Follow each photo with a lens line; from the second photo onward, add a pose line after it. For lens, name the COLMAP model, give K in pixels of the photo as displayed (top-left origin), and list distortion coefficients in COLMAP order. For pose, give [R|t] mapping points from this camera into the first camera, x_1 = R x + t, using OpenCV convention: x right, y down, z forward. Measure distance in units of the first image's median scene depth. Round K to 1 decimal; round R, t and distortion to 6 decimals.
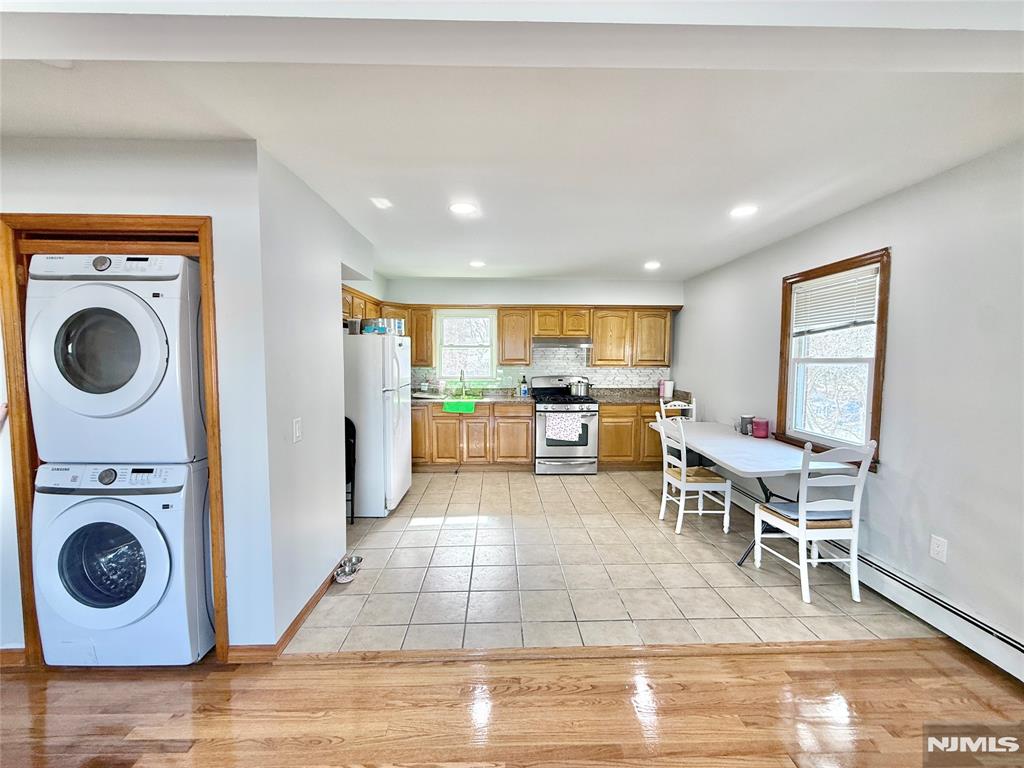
lens RADIAL K [[410.6, 0, 510.0], [0, 410.6, 384.3], [0, 0, 1]] dist [-0.002483, -0.000222]
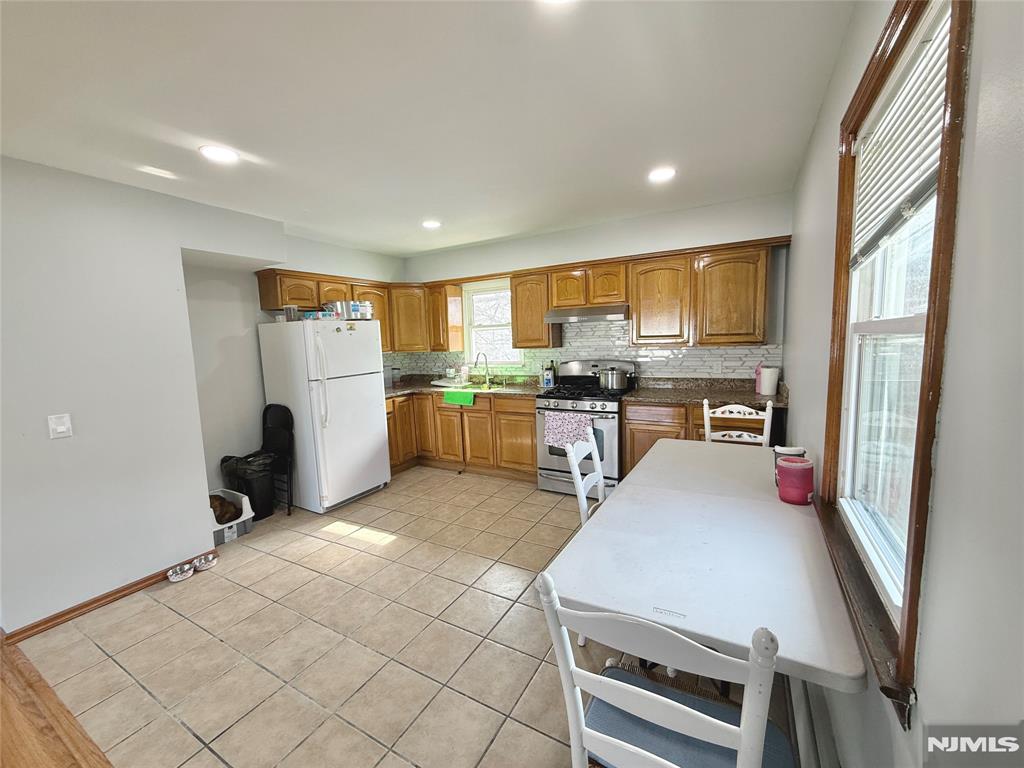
lens RADIAL K [[410.6, 0, 510.0], [0, 410.6, 384.3], [0, 0, 1]] dist [-0.002483, -0.000222]
pose [[0.856684, 0.025316, -0.515220, 0.402448], [0.001709, 0.998650, 0.051913, -0.017172], [0.515839, -0.045353, 0.855484, 0.316212]]
